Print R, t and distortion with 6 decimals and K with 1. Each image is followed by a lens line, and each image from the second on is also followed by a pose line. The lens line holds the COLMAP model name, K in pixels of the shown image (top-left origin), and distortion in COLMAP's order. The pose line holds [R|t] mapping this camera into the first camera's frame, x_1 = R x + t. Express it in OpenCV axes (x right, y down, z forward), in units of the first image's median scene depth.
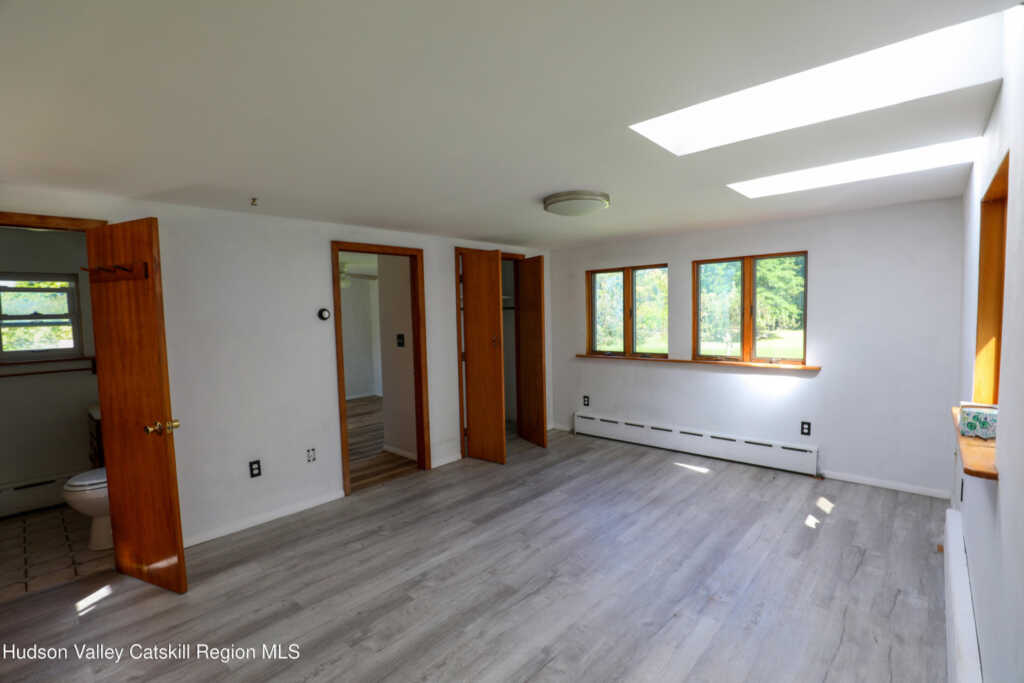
lens RADIAL K [[472.7, 0, 508.3], [0, 472.7, 346.7], [0, 0, 1]] dist [-0.002246, -0.000229]
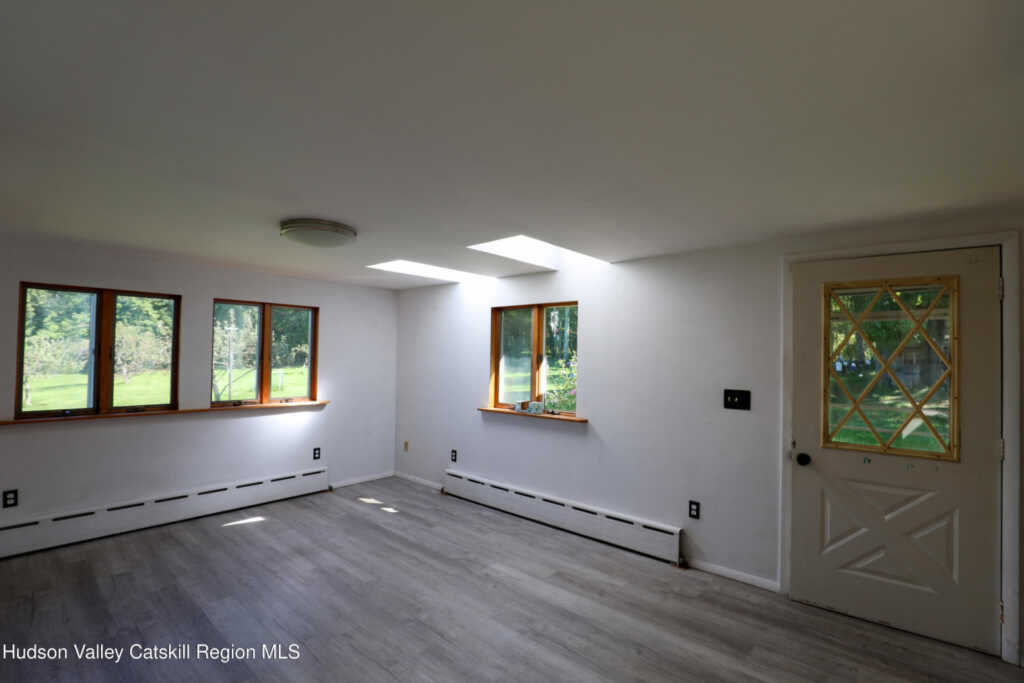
lens RADIAL K [[472.7, 0, 508.3], [0, 472.7, 346.7], [0, 0, 1]] dist [-0.002246, -0.000229]
pose [[-0.019433, 0.043062, 0.998883, -0.588585], [0.049476, 0.997889, -0.042056, -0.024753], [-0.998586, 0.048603, -0.021522, 0.511393]]
